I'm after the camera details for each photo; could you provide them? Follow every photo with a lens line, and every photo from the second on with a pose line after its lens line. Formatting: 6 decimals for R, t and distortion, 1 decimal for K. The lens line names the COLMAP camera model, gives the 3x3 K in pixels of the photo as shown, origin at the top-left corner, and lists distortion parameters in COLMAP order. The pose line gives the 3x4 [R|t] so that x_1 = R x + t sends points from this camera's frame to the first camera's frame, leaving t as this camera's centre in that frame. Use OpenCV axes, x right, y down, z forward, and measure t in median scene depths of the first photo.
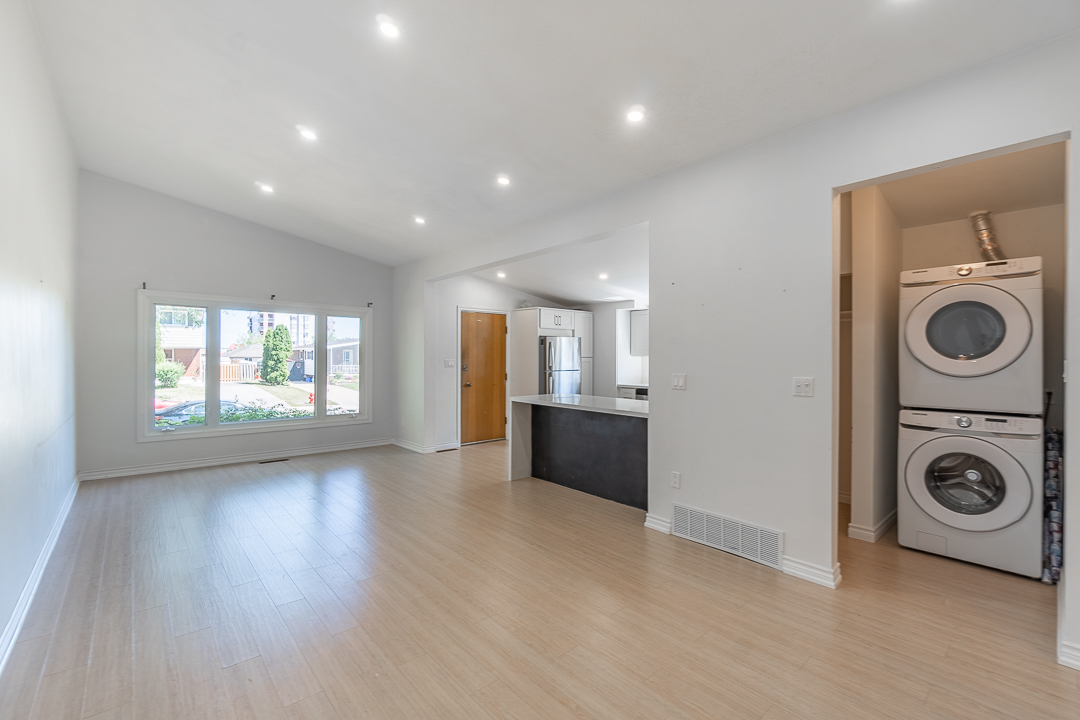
lens RADIAL K [[452.5, 0, 540.0], [0, 452.5, 360.0], [0, 0, 1]] dist [0.000349, 0.000188]
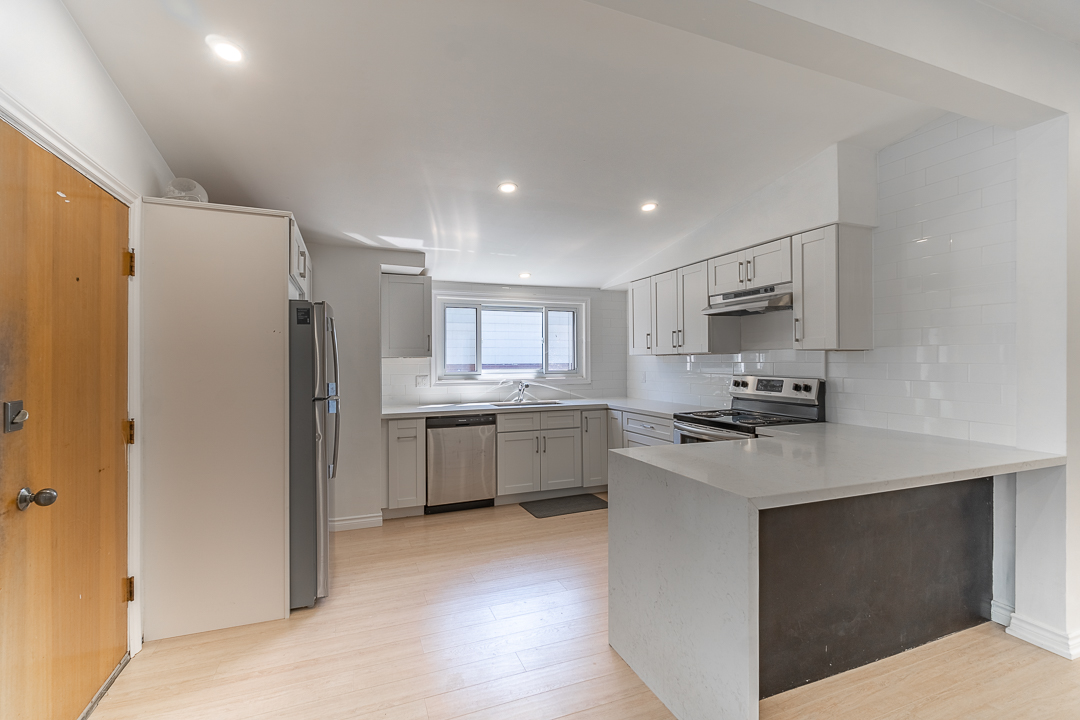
lens RADIAL K [[466.6, 0, 520.8], [0, 466.6, 361.4], [0, 0, 1]] dist [-0.001225, -0.000149]
pose [[0.358287, -0.005197, 0.933597, -0.296511], [0.009587, 0.999952, 0.001887, -0.004806], [-0.933562, 0.008274, 0.358319, 0.789412]]
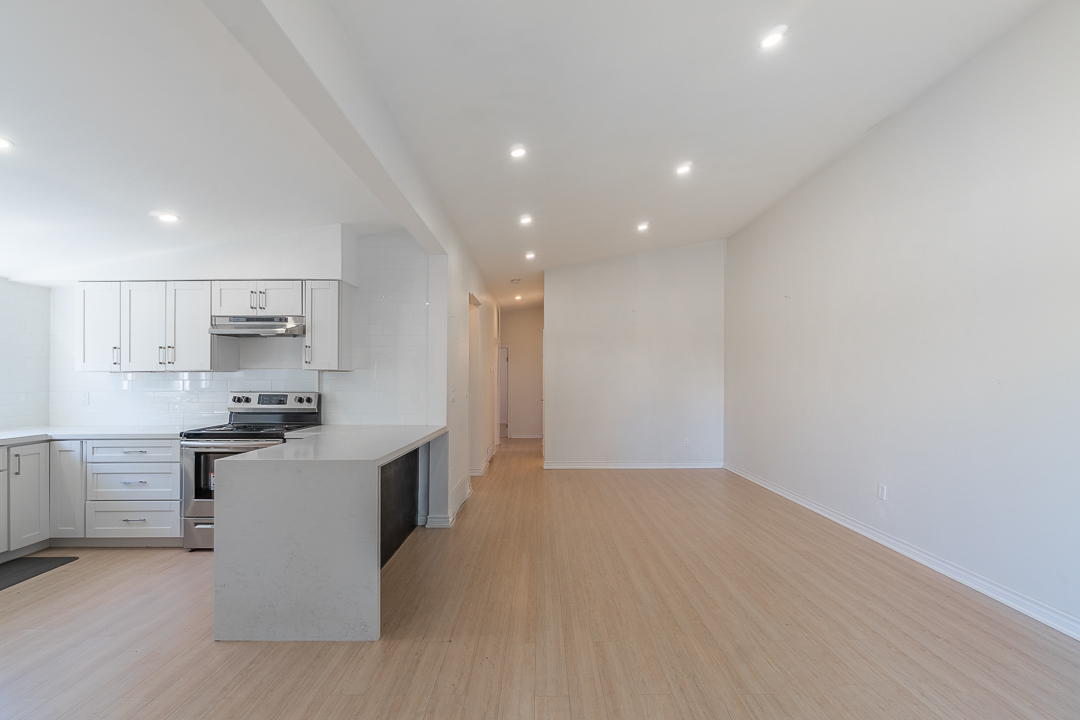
lens RADIAL K [[486.6, 0, 541.4], [0, 486.6, 377.0], [0, 0, 1]] dist [-0.003972, -0.000304]
pose [[-0.747978, -0.000438, 0.663723, -0.404382], [0.002495, 0.999991, 0.003471, -0.005199], [-0.663719, 0.004252, -0.747970, 0.972529]]
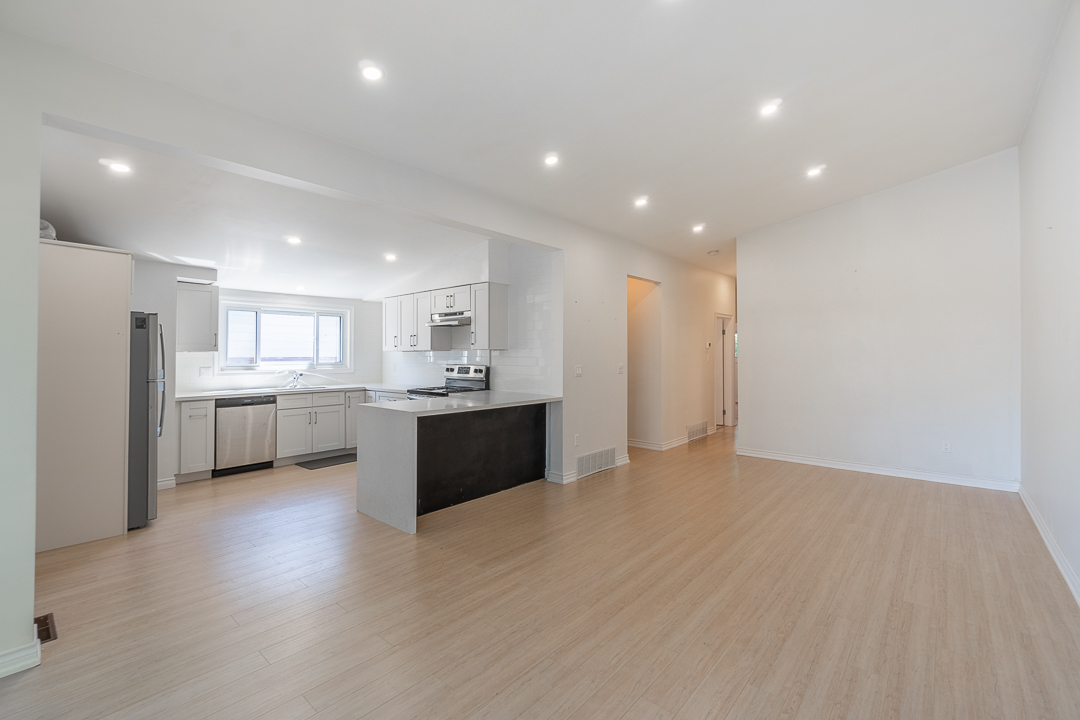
lens RADIAL K [[476.1, 0, 512.2], [0, 476.1, 343.6], [0, 0, 1]] dist [-0.001653, 0.000027]
pose [[-0.092045, 0.020986, 0.995534, -0.619507], [0.004790, 0.999776, -0.020633, -0.005242], [-0.995743, 0.002869, -0.092125, 0.703587]]
